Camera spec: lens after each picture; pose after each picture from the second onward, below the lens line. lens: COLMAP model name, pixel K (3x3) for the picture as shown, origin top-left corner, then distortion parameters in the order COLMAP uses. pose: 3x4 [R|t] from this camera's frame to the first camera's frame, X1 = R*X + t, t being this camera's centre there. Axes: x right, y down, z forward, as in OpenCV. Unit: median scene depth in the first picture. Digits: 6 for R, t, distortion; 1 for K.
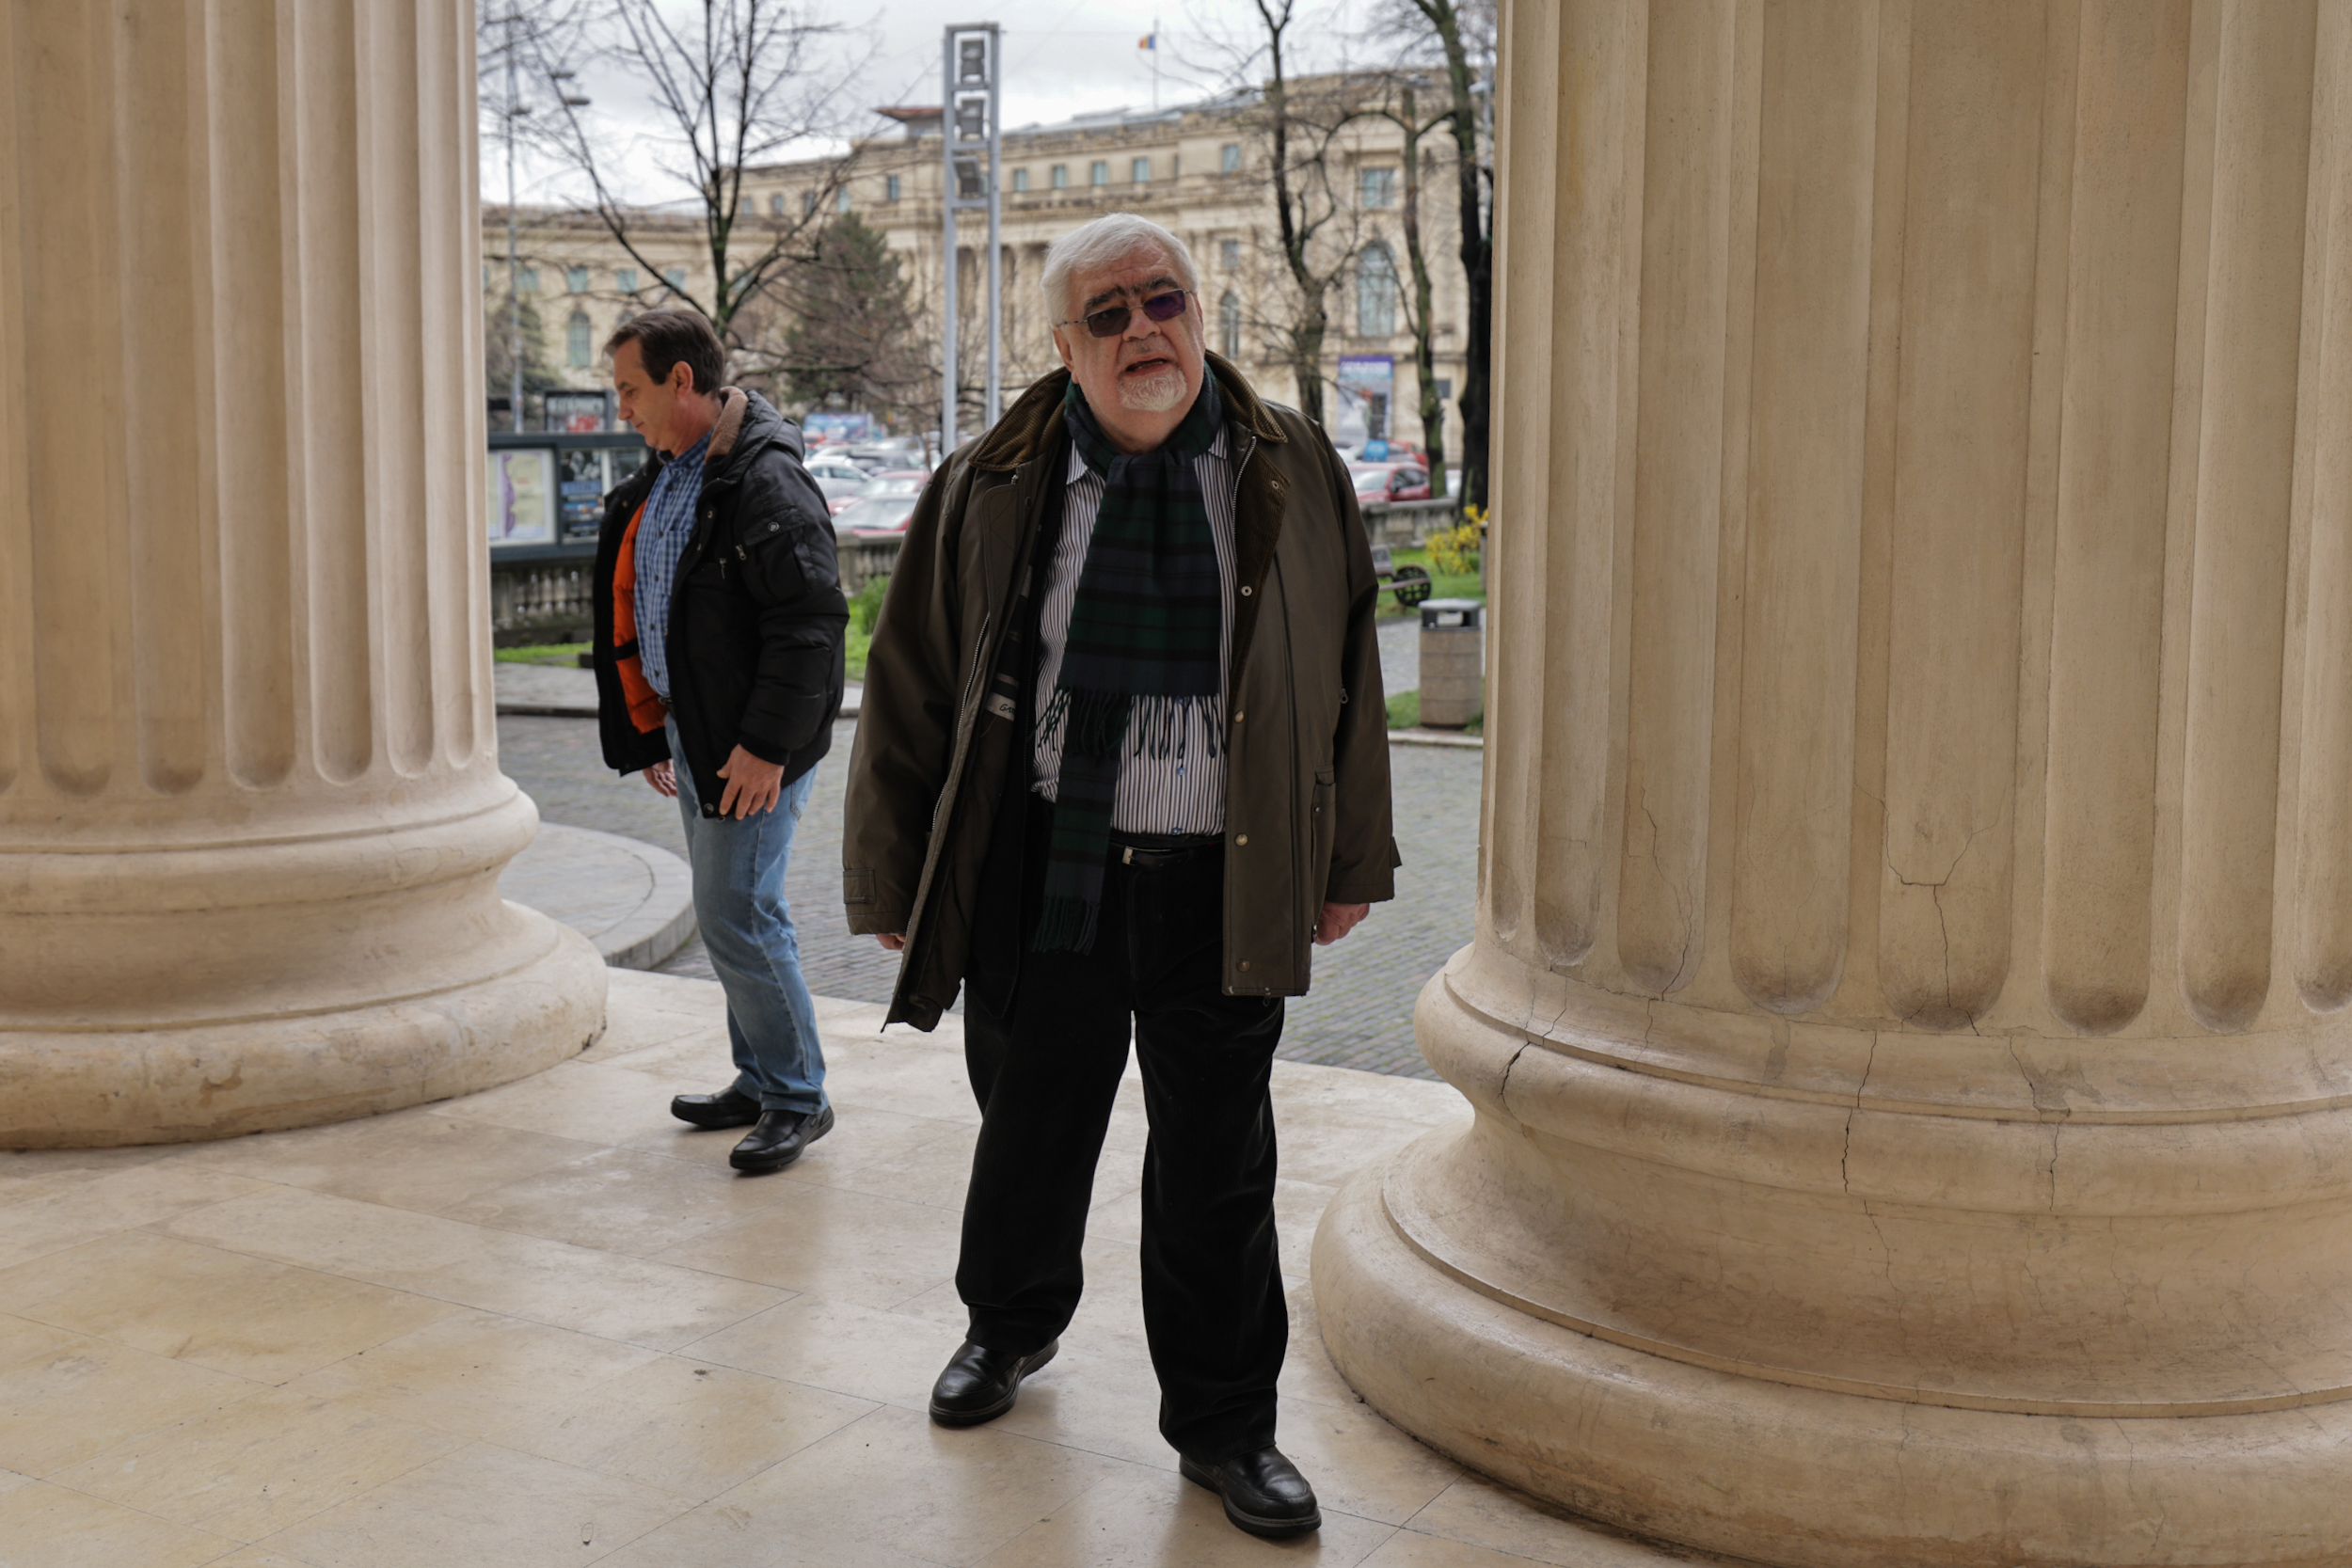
lens RADIAL K [[2628.3, 0, 1176.0], [0, 2628.3, 784.0], [0, 0, 1]] dist [-0.018612, -0.029502]
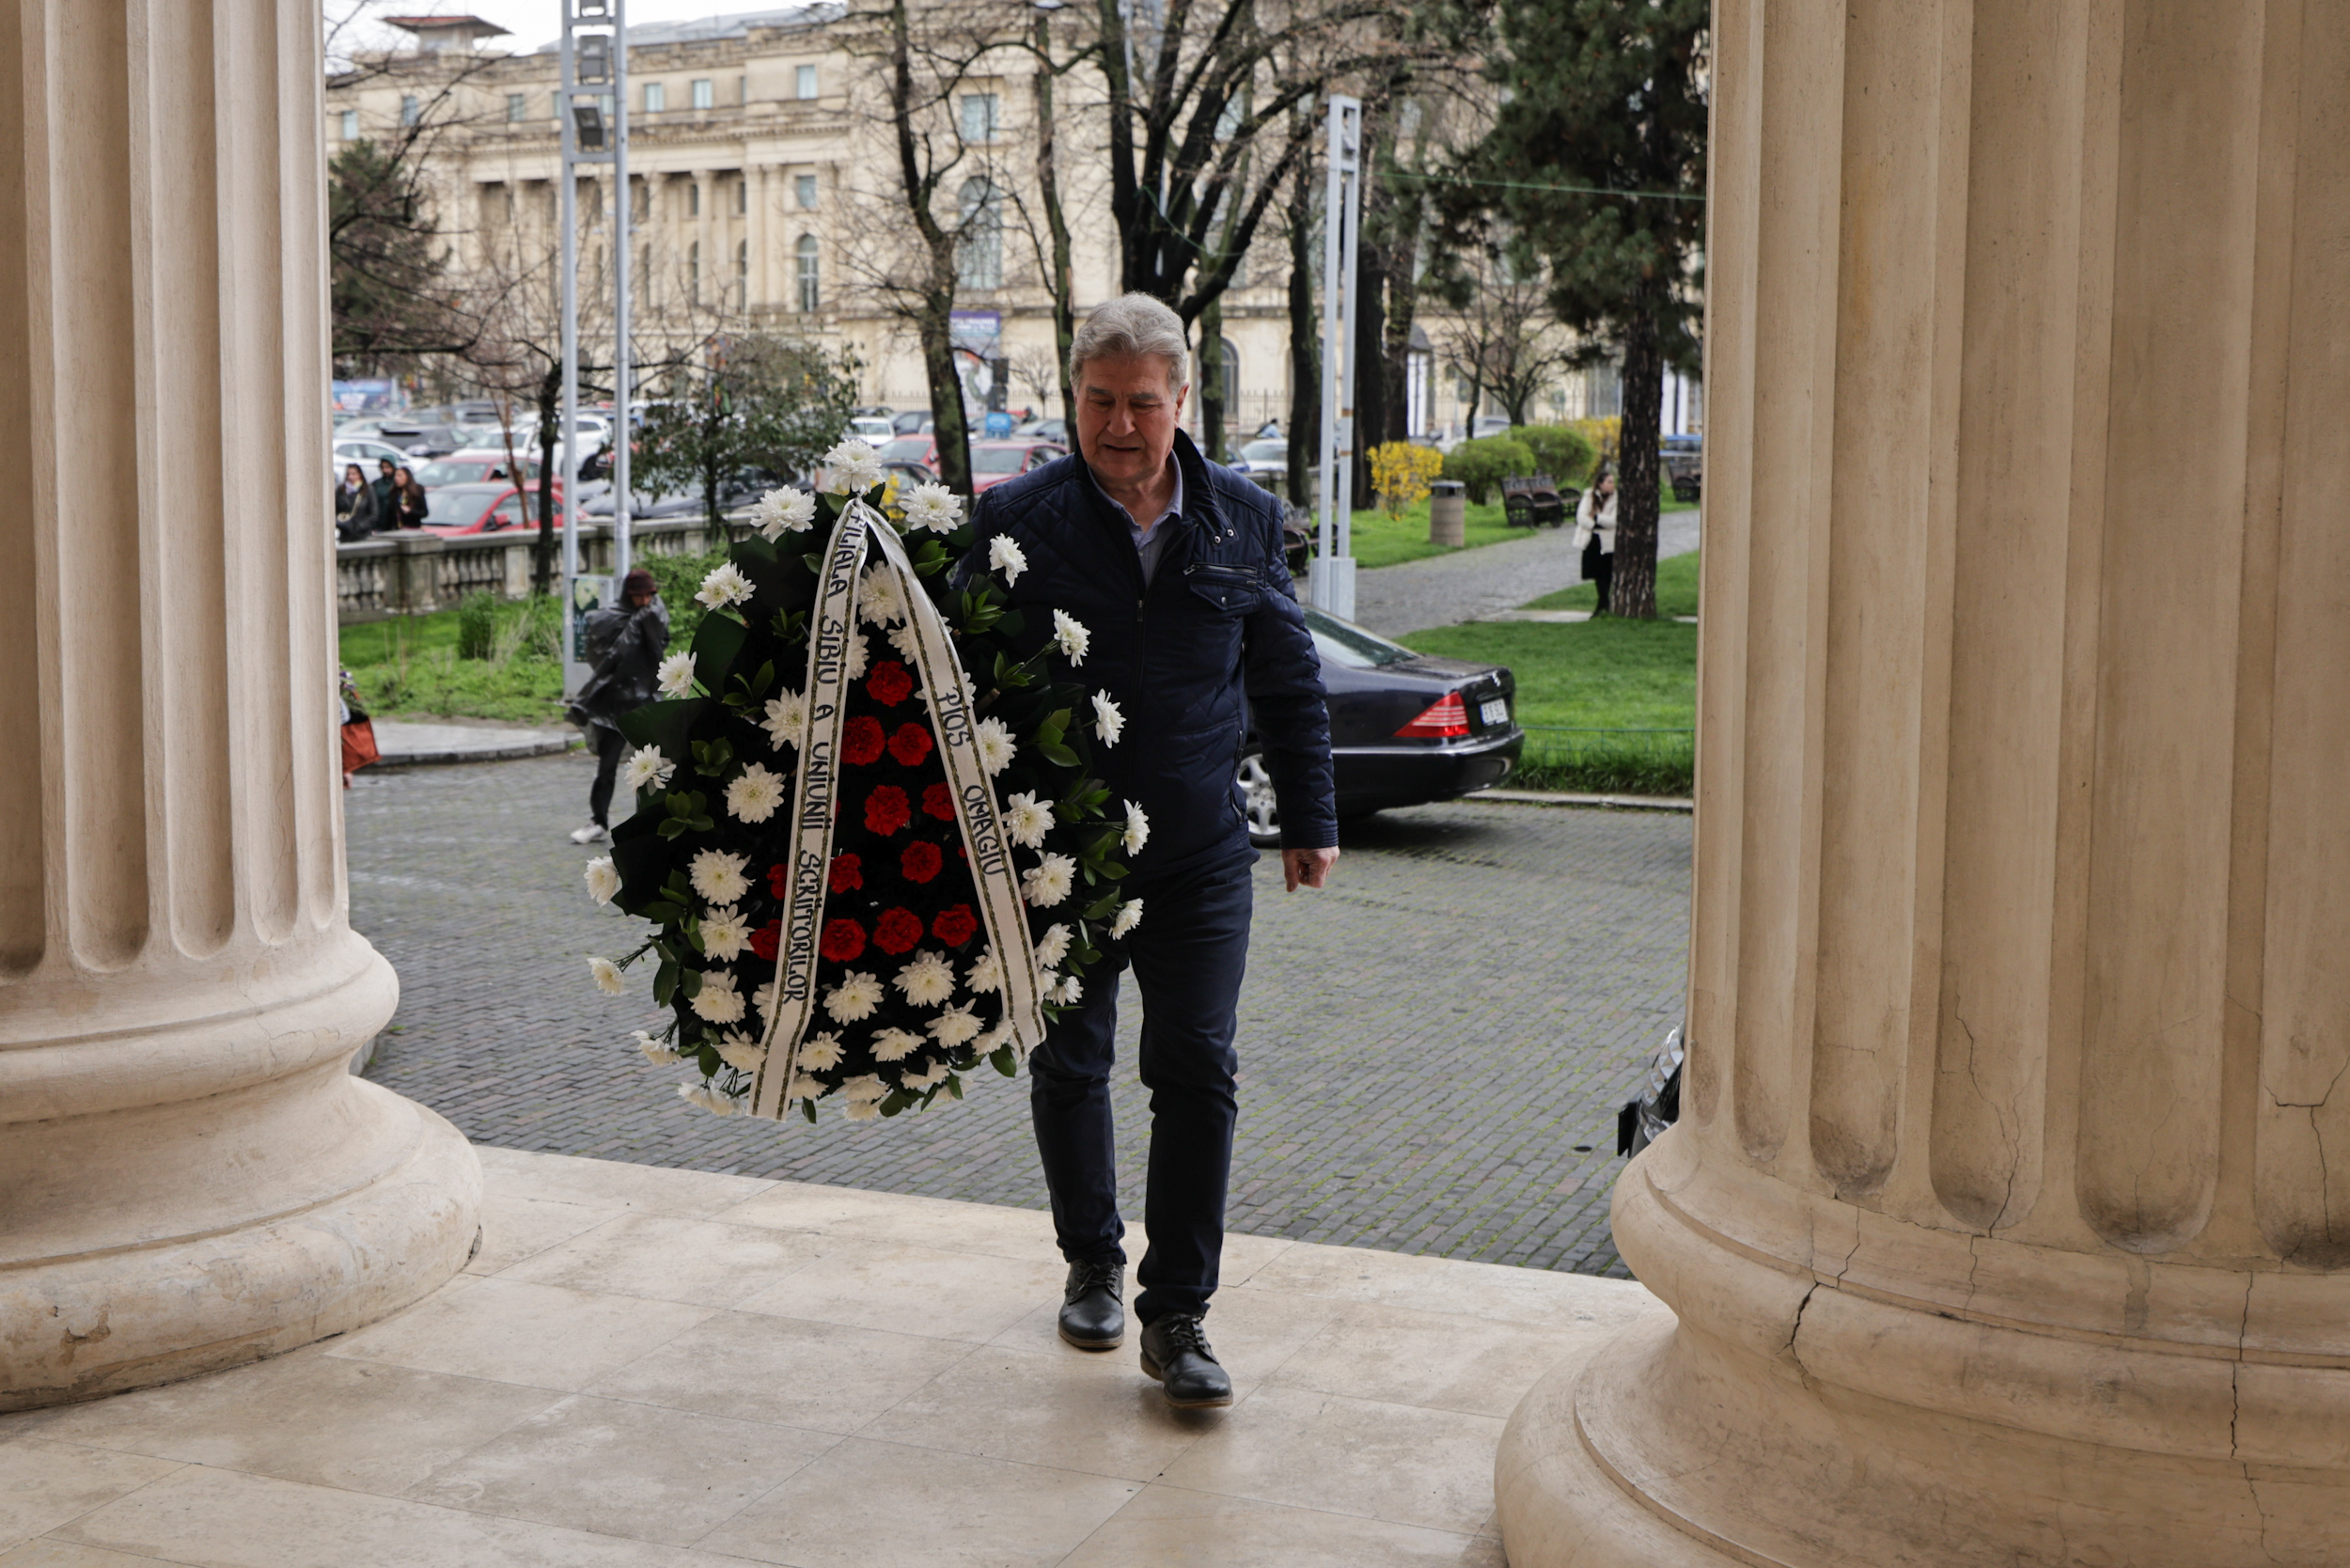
lens RADIAL K [[3022.2, 0, 1175.0], [0, 3022.2, 784.0], [0, 0, 1]] dist [-0.003909, -0.062838]
pose [[0.992268, -0.016673, 0.122988, -0.197133], [0.017916, 0.999799, -0.009012, -0.061918], [-0.122813, 0.011146, 0.992367, 0.026294]]
